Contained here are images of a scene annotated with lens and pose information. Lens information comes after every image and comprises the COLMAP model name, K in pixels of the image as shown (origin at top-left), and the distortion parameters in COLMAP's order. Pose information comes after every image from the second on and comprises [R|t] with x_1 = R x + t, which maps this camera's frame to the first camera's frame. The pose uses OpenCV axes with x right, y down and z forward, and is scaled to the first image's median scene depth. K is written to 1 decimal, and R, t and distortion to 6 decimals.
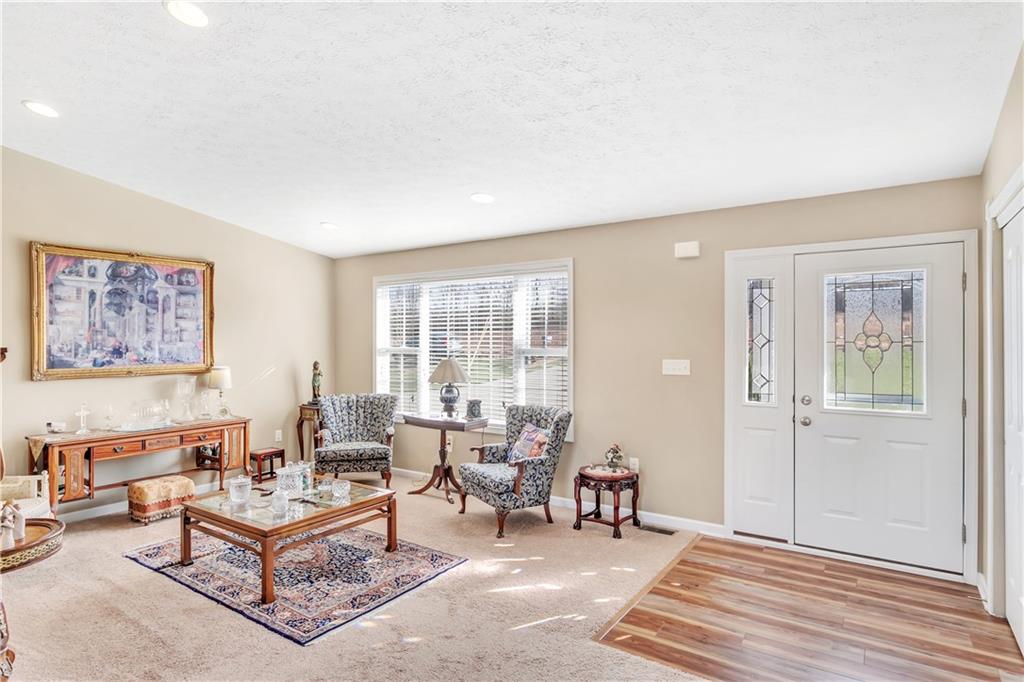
lens RADIAL K [[555.2, 0, 490.3], [0, 555.2, 345.5], [0, 0, 1]] dist [-0.005463, 0.000868]
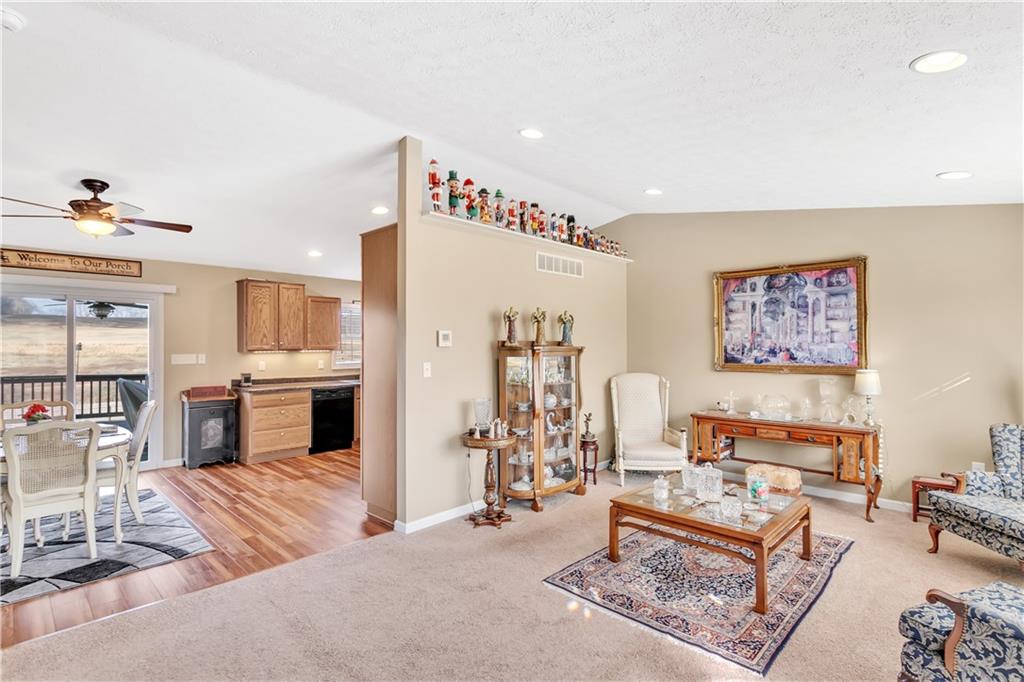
lens RADIAL K [[489.8, 0, 510.8], [0, 489.8, 341.0], [0, 0, 1]] dist [-0.003431, 0.001815]
pose [[-0.132414, -0.005929, -0.991177, 0.453481], [-0.004836, 0.999974, -0.005336, -0.003102], [0.991183, 0.004087, -0.132439, 0.614705]]
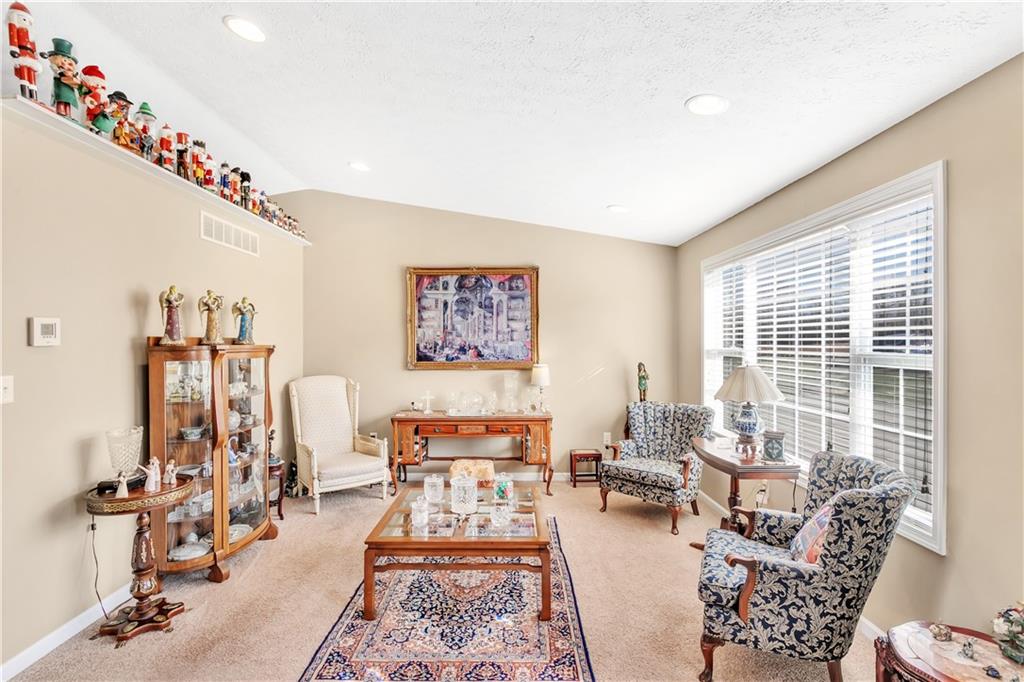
lens RADIAL K [[489.8, 0, 507.7], [0, 489.8, 342.0], [0, 0, 1]] dist [-0.003431, 0.001815]
pose [[0.584727, 0.000459, -0.811230, 0.273142], [-0.004578, 0.999986, -0.002734, -0.002452], [0.811217, 0.005312, 0.584721, 0.471440]]
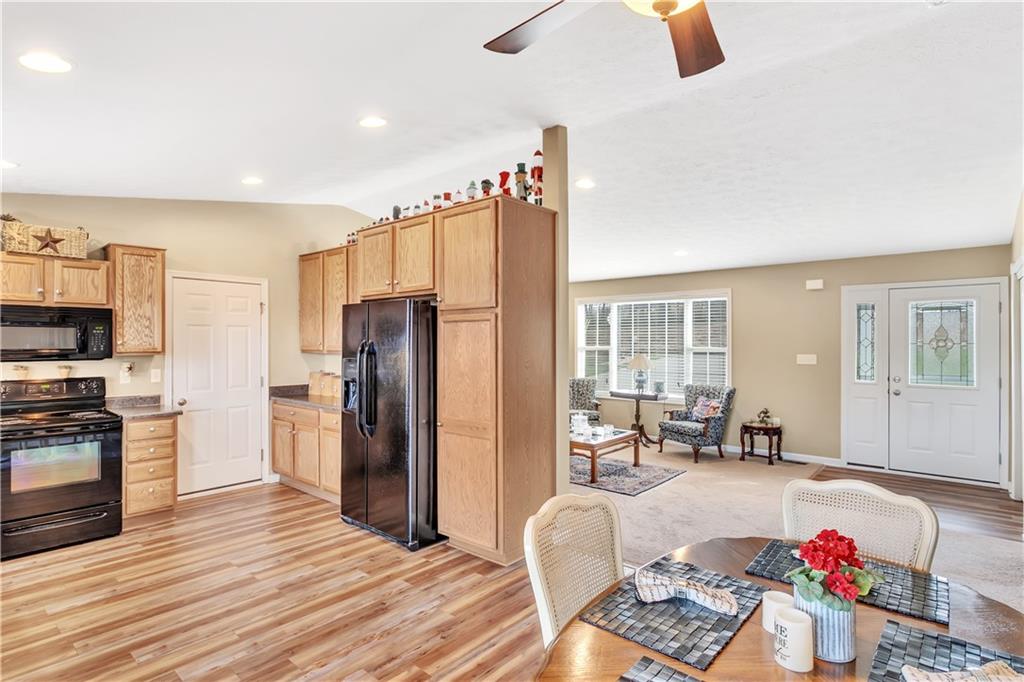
lens RADIAL K [[519.0, 0, 506.9], [0, 519.0, 342.9], [0, 0, 1]] dist [-0.005033, 0.000279]
pose [[0.995773, 0.002004, -0.091822, -0.352418], [-0.002423, 0.999987, -0.004455, 0.001281], [0.091812, 0.004659, 0.995765, -0.504748]]
